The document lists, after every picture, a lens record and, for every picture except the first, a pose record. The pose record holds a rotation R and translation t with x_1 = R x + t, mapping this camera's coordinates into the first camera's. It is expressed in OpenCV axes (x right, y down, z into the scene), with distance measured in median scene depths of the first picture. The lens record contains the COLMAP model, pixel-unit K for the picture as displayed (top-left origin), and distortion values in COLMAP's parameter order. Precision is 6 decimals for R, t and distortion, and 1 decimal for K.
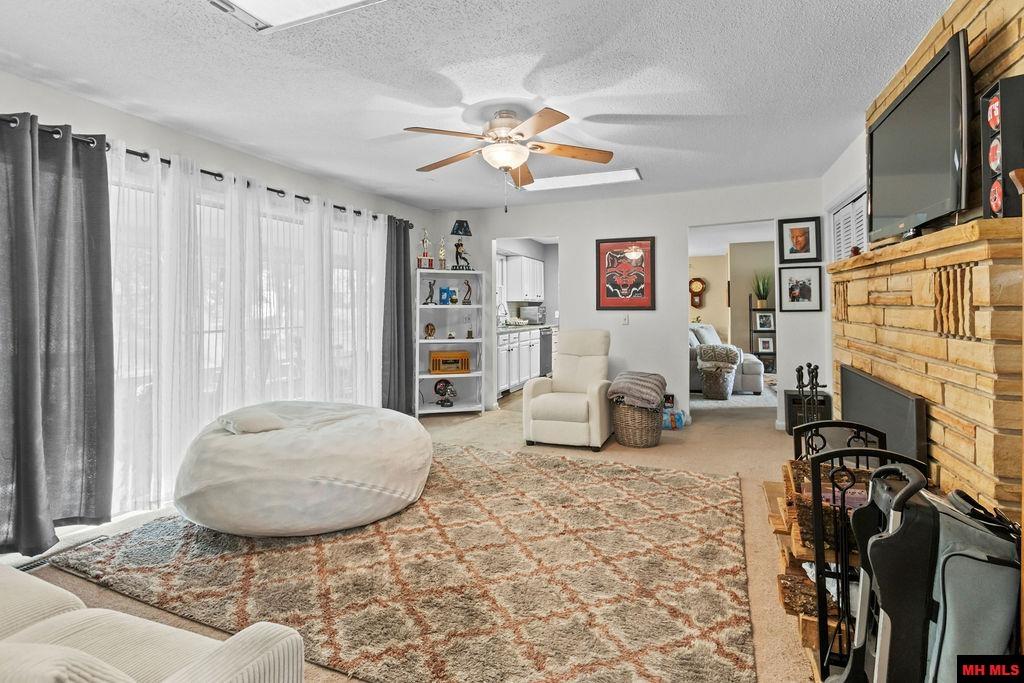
lens RADIAL K [[473.6, 0, 527.2], [0, 473.6, 300.6], [0, 0, 1]] dist [-0.006134, -0.000945]
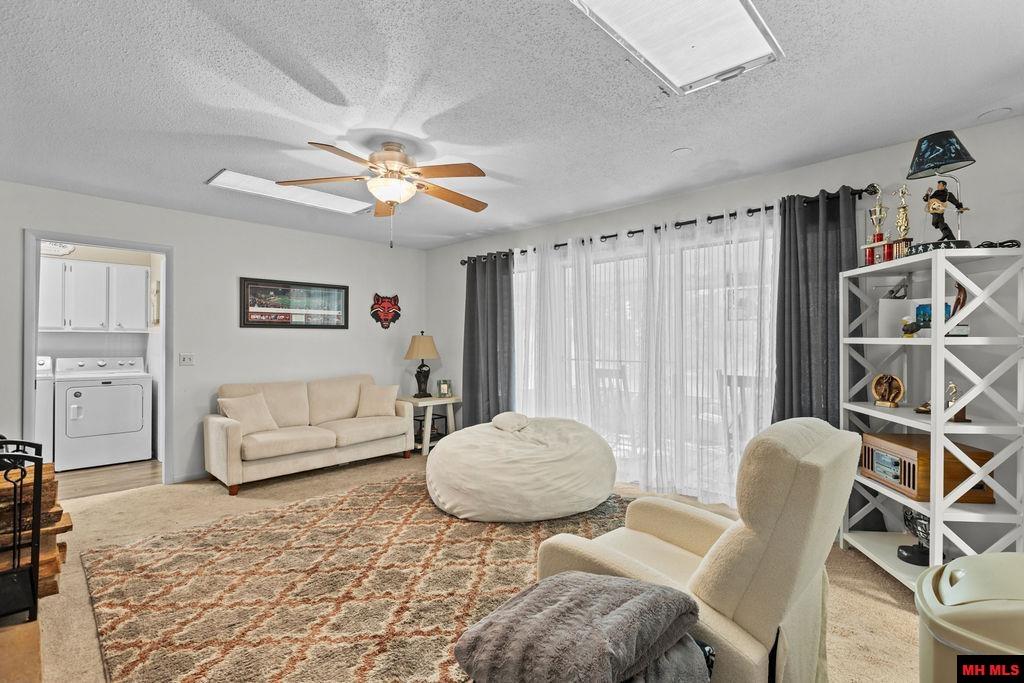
lens RADIAL K [[473.6, 0, 522.7], [0, 473.6, 337.5], [0, 0, 1]] dist [-0.006134, -0.000945]
pose [[-0.374066, 0.001400, -0.927401, 0.450746], [0.016939, 0.999842, -0.005323, 0.005616], [0.927247, -0.017700, -0.374031, 0.952691]]
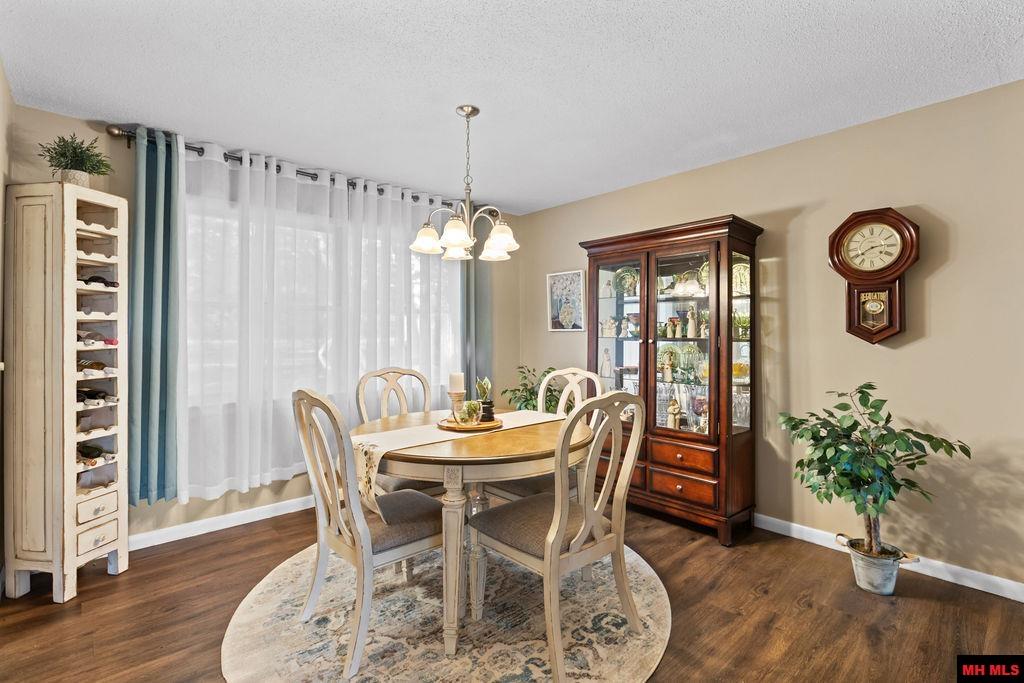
lens RADIAL K [[473.6, 0, 515.2], [0, 473.6, 323.7], [0, 0, 1]] dist [-0.006134, -0.000945]
pose [[0.895719, -0.004760, -0.444595, 0.791544], [0.000935, 0.999961, -0.008822, 0.022615], [0.444619, 0.007486, 0.895688, 1.873484]]
